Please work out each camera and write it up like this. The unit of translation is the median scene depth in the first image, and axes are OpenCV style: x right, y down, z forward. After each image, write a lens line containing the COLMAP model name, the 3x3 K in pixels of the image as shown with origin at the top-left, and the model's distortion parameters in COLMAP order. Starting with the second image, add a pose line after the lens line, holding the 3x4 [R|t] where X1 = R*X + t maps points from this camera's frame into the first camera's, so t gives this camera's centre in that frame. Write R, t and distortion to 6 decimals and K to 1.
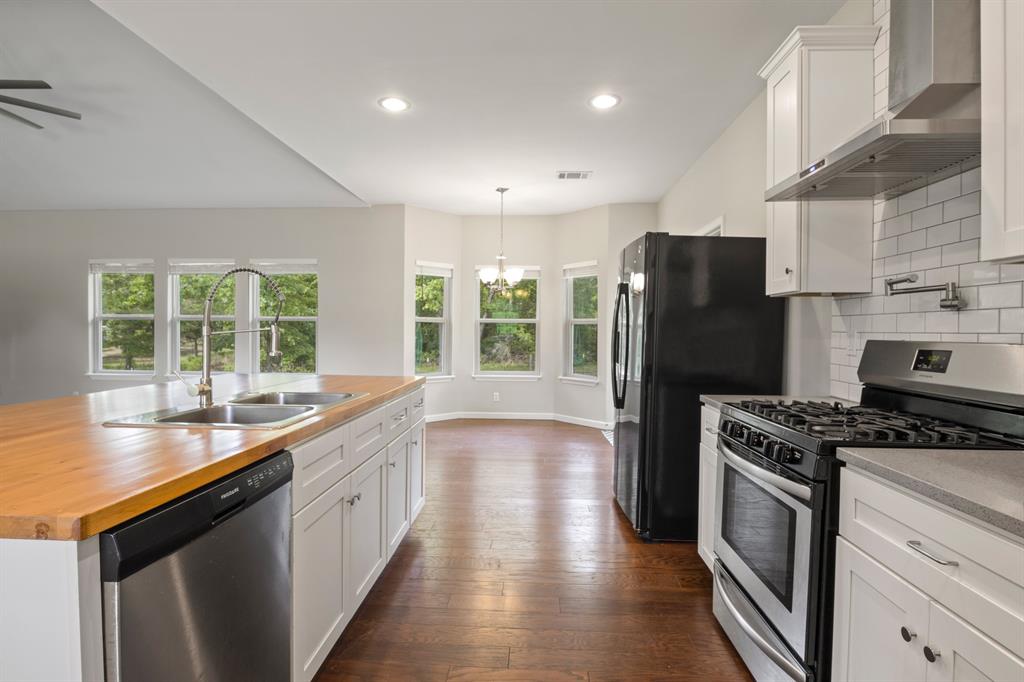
lens RADIAL K [[516.4, 0, 512.0], [0, 516.4, 341.0], [0, 0, 1]] dist [-0.019202, -0.000148]
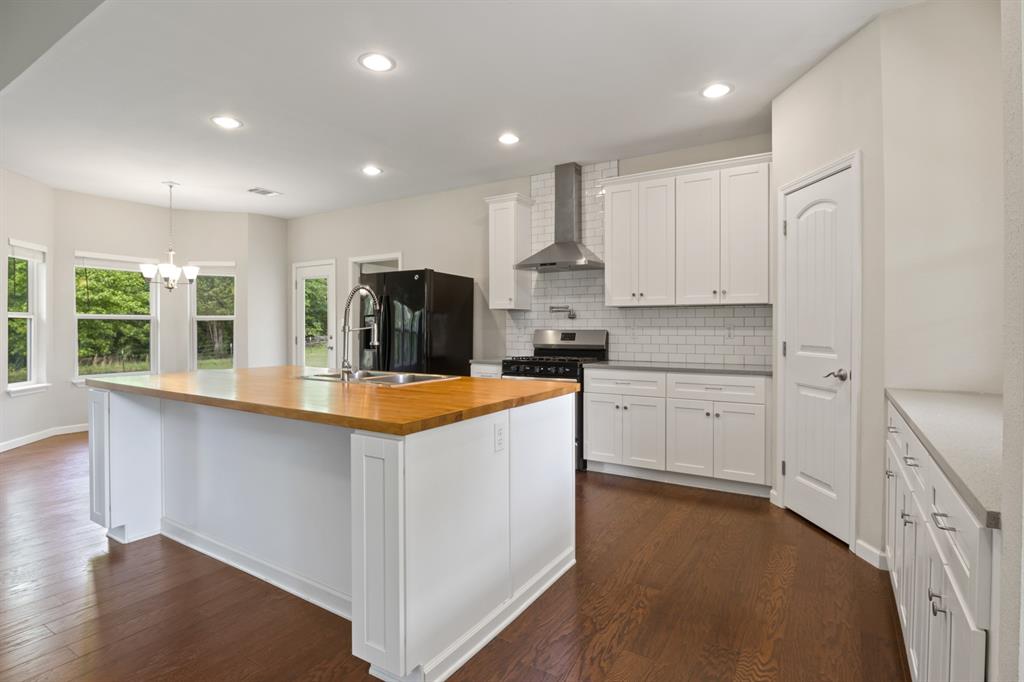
lens RADIAL K [[514.8, 0, 515.5], [0, 514.8, 330.6], [0, 0, 1]] dist [-0.017400, -0.001806]
pose [[0.487322, -0.013554, 0.873117, -1.064353], [0.022017, 0.999752, 0.003231, -0.005986], [-0.872945, 0.017649, 0.487500, -0.076140]]
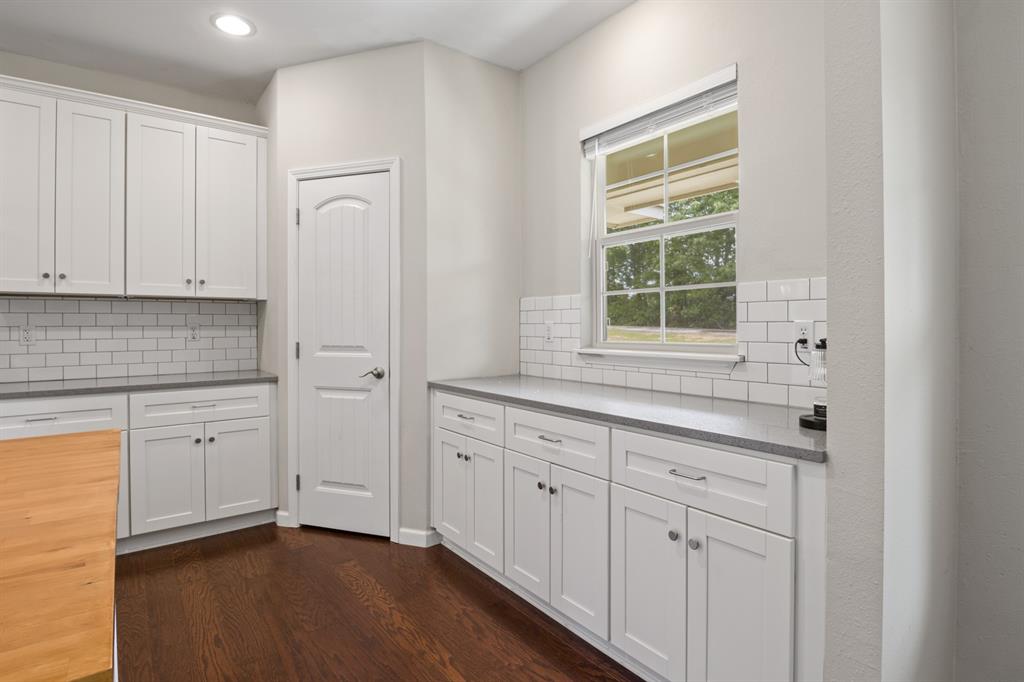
lens RADIAL K [[519.2, 0, 513.1], [0, 519.2, 323.0], [0, 0, 1]] dist [-0.016257, -0.001036]
pose [[-0.640436, -0.003950, 0.768001, -0.852504], [0.015247, 0.999724, 0.017857, -0.015282], [-0.767860, 0.023146, -0.640200, 0.291949]]
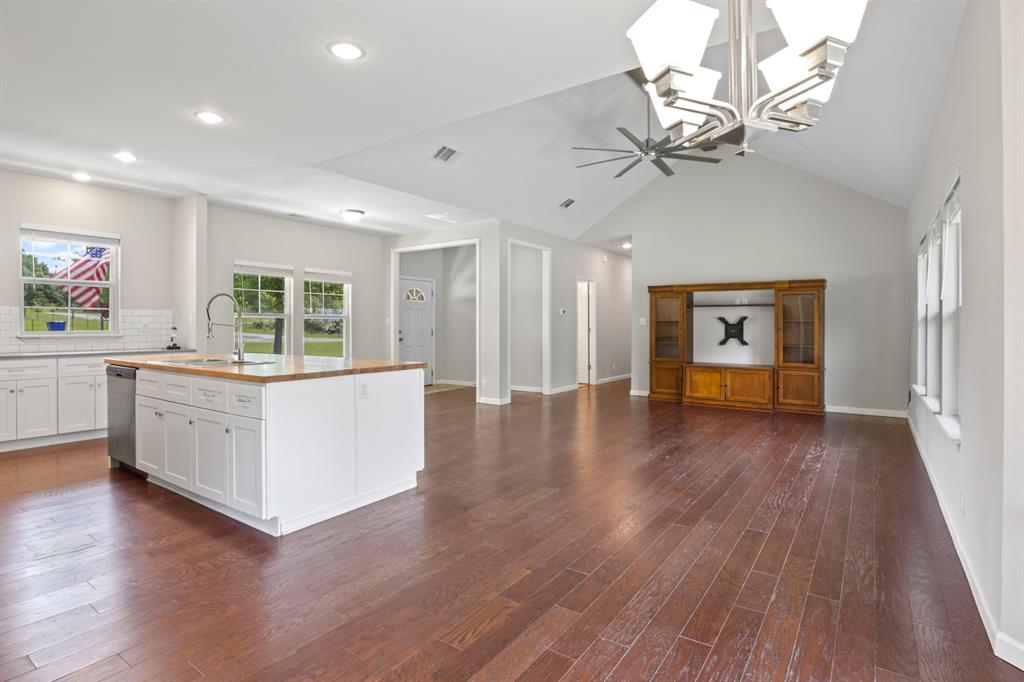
lens RADIAL K [[519.2, 0, 513.1], [0, 519.2, 323.0], [0, 0, 1]] dist [-0.016257, -0.001036]
pose [[-0.527308, -0.011318, -0.849599, 0.396950], [-0.024575, 0.999696, 0.001935, -0.040391], [0.849319, 0.021900, -0.527426, 2.010965]]
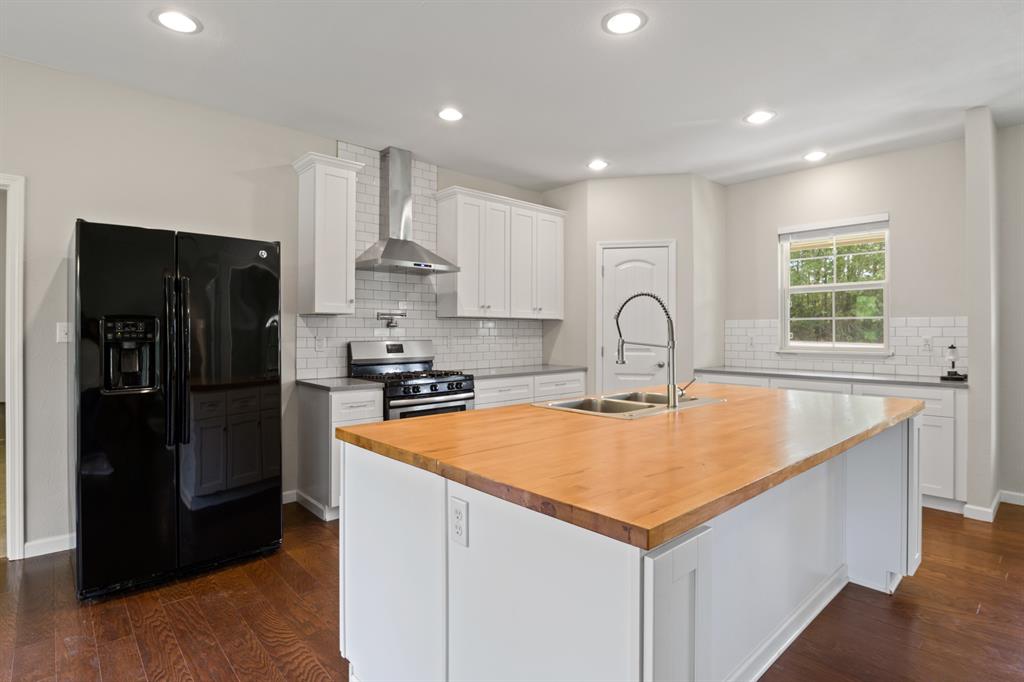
lens RADIAL K [[511.6, 0, 512.7], [0, 511.6, 329.7], [0, 0, 1]] dist [-0.021475, -0.000399]
pose [[-0.708566, -0.006030, 0.705619, -0.764449], [0.008200, 0.999826, 0.016778, -0.051703], [-0.705597, 0.017674, -0.708393, 1.380875]]
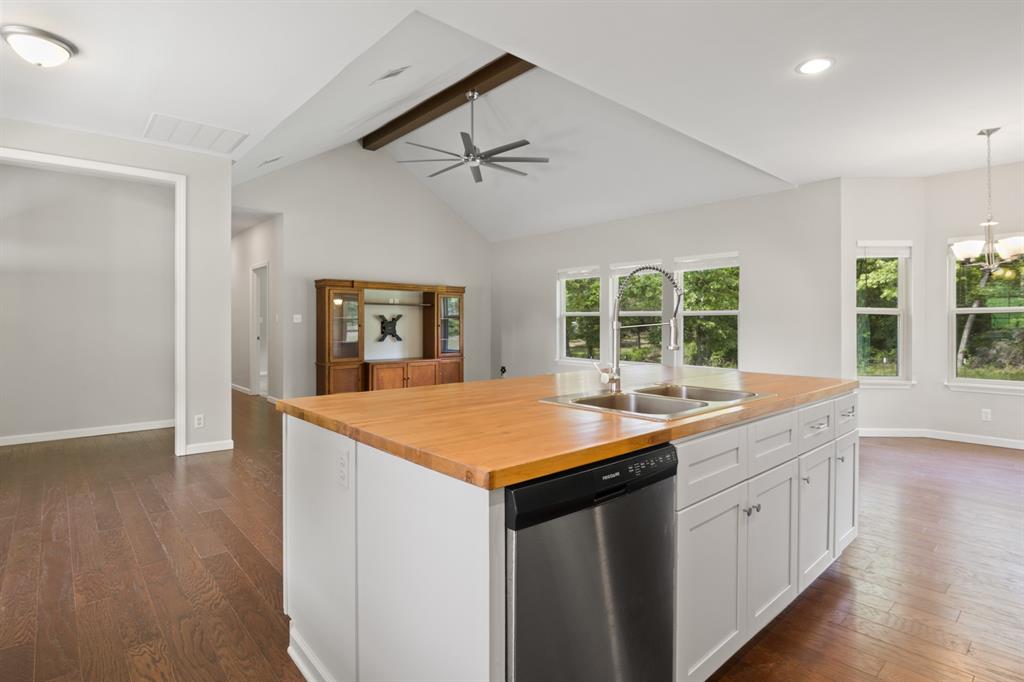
lens RADIAL K [[519.2, 0, 513.1], [0, 519.2, 323.0], [0, 0, 1]] dist [-0.016257, -0.001036]
pose [[0.702579, -0.006681, -0.711575, 0.029861], [-0.010686, 0.999744, -0.019937, -0.000021], [0.711526, 0.021611, 0.702328, 0.031021]]
